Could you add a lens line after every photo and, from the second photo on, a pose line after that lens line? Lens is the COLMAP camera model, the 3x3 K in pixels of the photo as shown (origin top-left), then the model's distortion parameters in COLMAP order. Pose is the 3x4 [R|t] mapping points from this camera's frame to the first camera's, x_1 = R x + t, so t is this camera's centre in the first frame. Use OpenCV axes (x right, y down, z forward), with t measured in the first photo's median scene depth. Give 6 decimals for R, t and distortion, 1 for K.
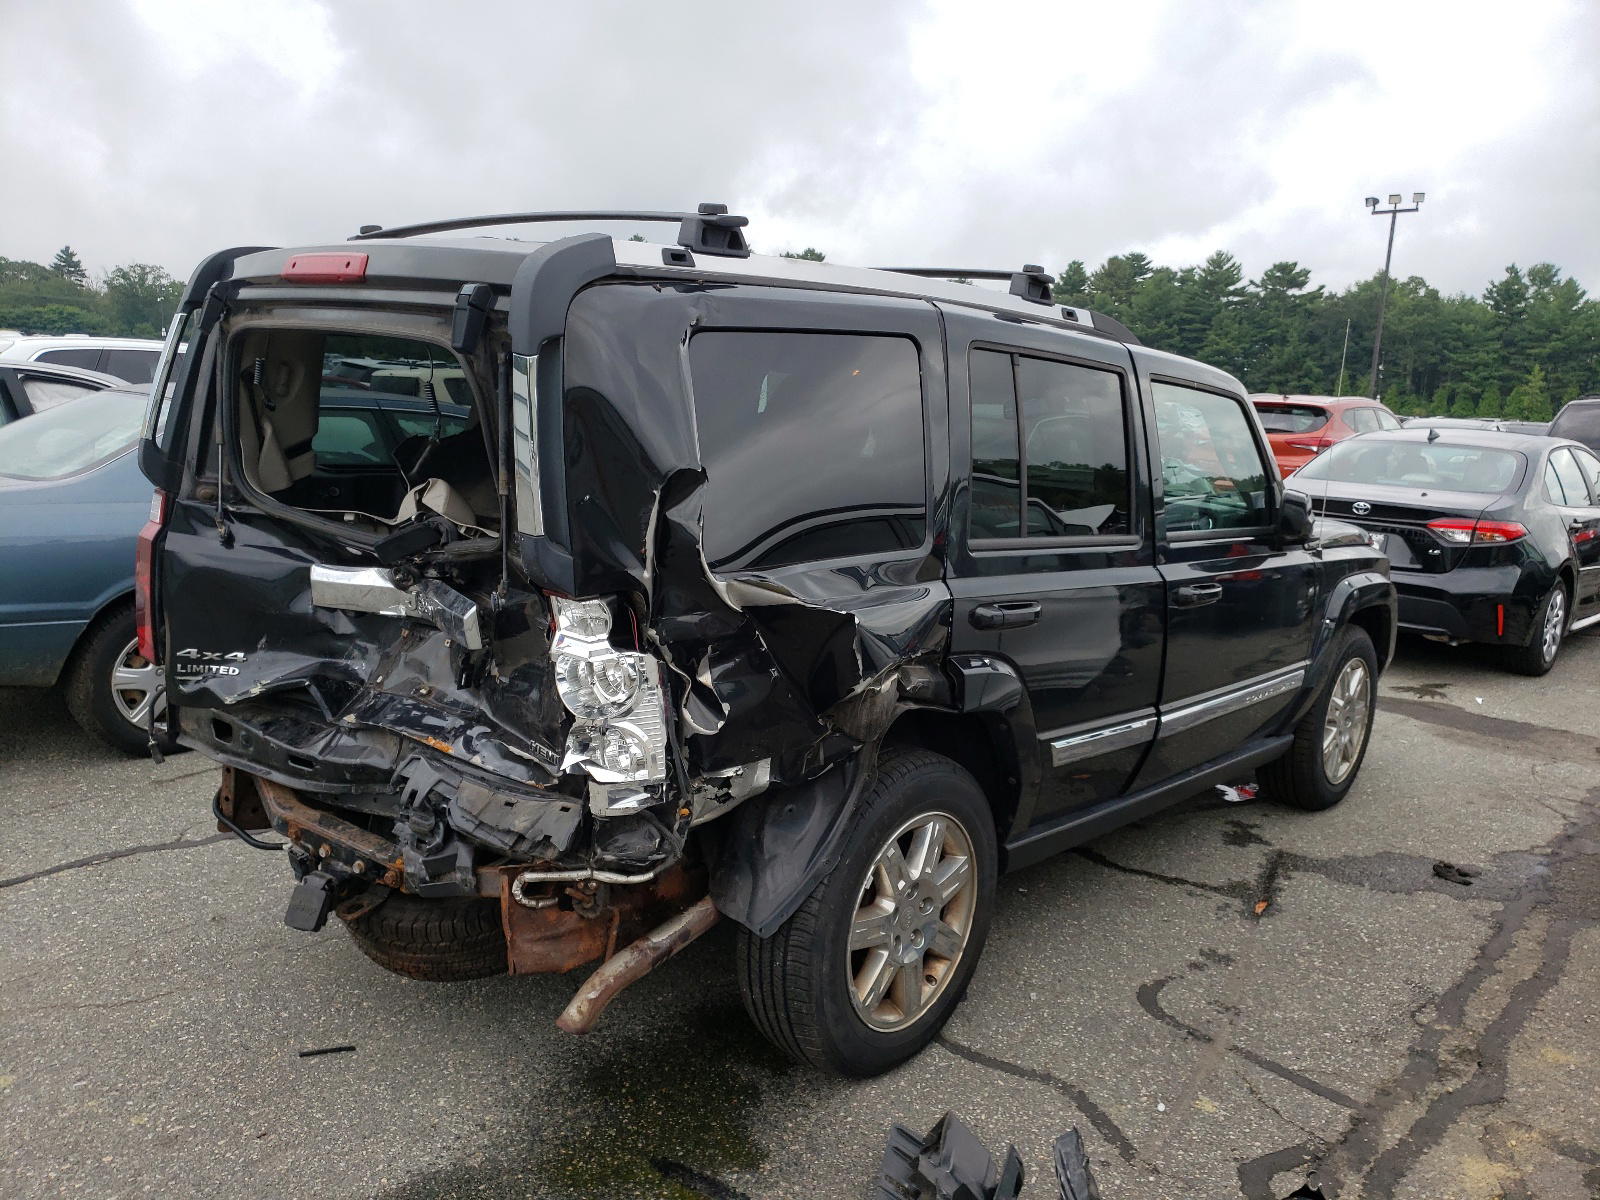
lens RADIAL K [[1285.5, 0, 800.0], [0, 1285.5, 600.0], [0, 0, 1]] dist [0.035781, -0.010485]
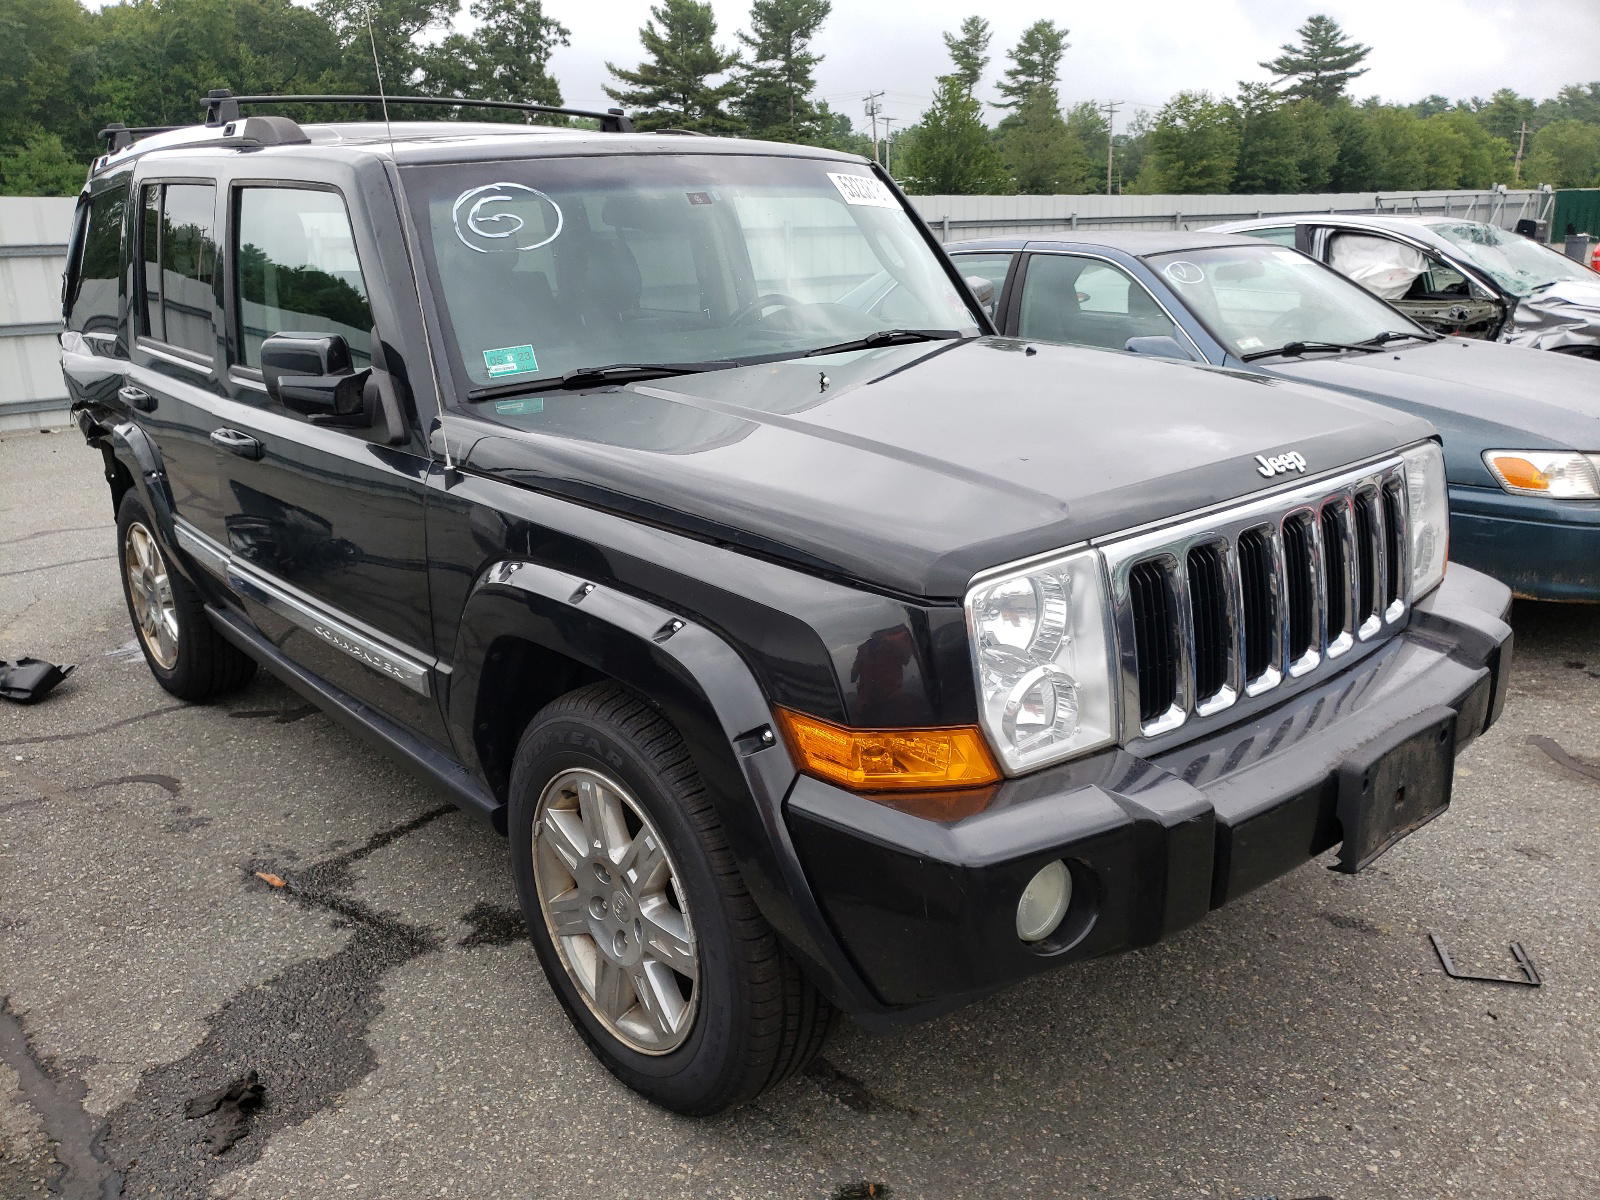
lens RADIAL K [[1285.5, 0, 800.0], [0, 1285.5, 600.0], [0, 0, 1]] dist [0.035781, -0.010485]
pose [[-0.125472, 0.220161, -0.967360, 1.320074], [-0.182655, 0.953271, 0.240646, -0.213342], [0.975138, 0.206888, -0.079395, 1.707271]]
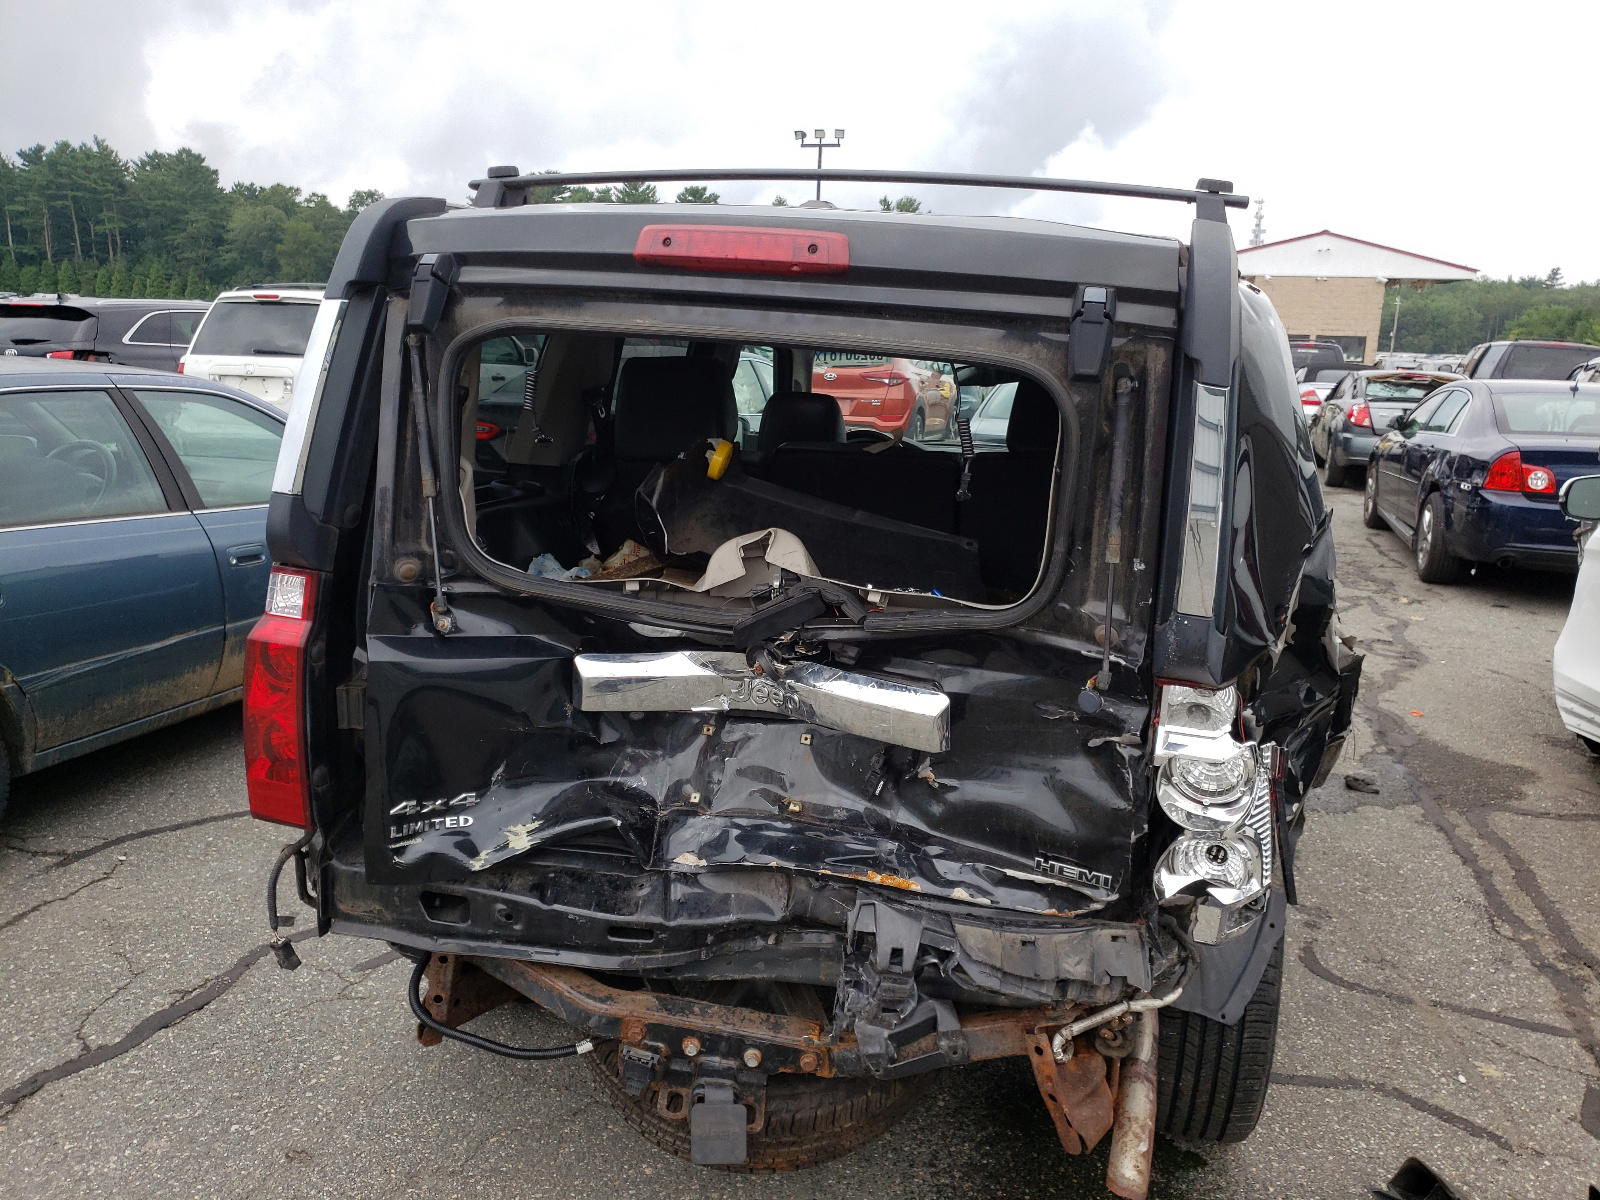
lens RADIAL K [[1285.5, 0, 800.0], [0, 1285.5, 600.0], [0, 0, 1]] dist [0.035781, -0.010485]
pose [[0.894637, -0.103334, 0.434679, -0.576735], [0.076187, 0.993921, 0.079476, -0.106390], [-0.440249, -0.037985, 0.897072, 0.310045]]
